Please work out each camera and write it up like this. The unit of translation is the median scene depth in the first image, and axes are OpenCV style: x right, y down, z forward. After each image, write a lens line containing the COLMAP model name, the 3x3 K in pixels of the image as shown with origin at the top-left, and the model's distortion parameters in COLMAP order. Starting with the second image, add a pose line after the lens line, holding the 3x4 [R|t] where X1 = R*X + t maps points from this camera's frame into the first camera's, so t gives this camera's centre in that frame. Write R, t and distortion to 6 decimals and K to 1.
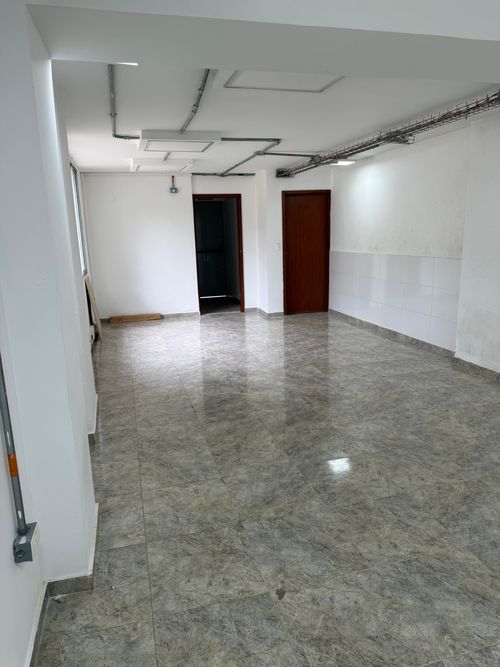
lens RADIAL K [[461.1, 0, 230.4], [0, 461.1, 318.8], [0, 0, 1]] dist [0.086873, -0.107433]
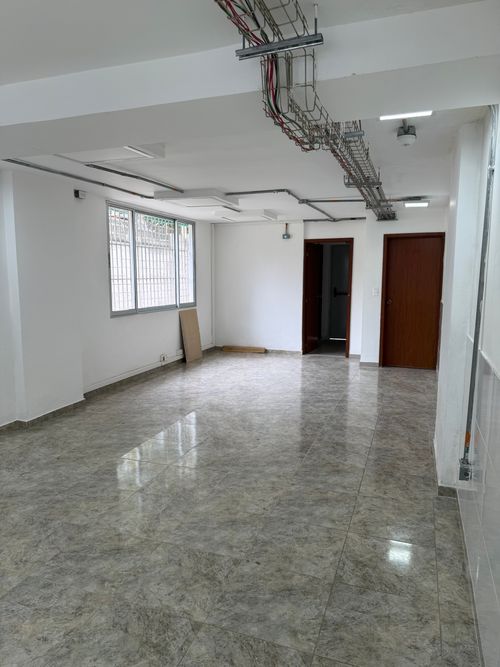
lens RADIAL K [[445.3, 0, 250.0], [0, 445.3, 333.5], [0, 0, 1]] dist [0.106021, -0.158668]
pose [[0.831909, 0.106179, -0.544659, 0.606564], [-0.130310, 0.991457, -0.005755, -0.054574], [0.539394, 0.075763, 0.838638, 0.151869]]
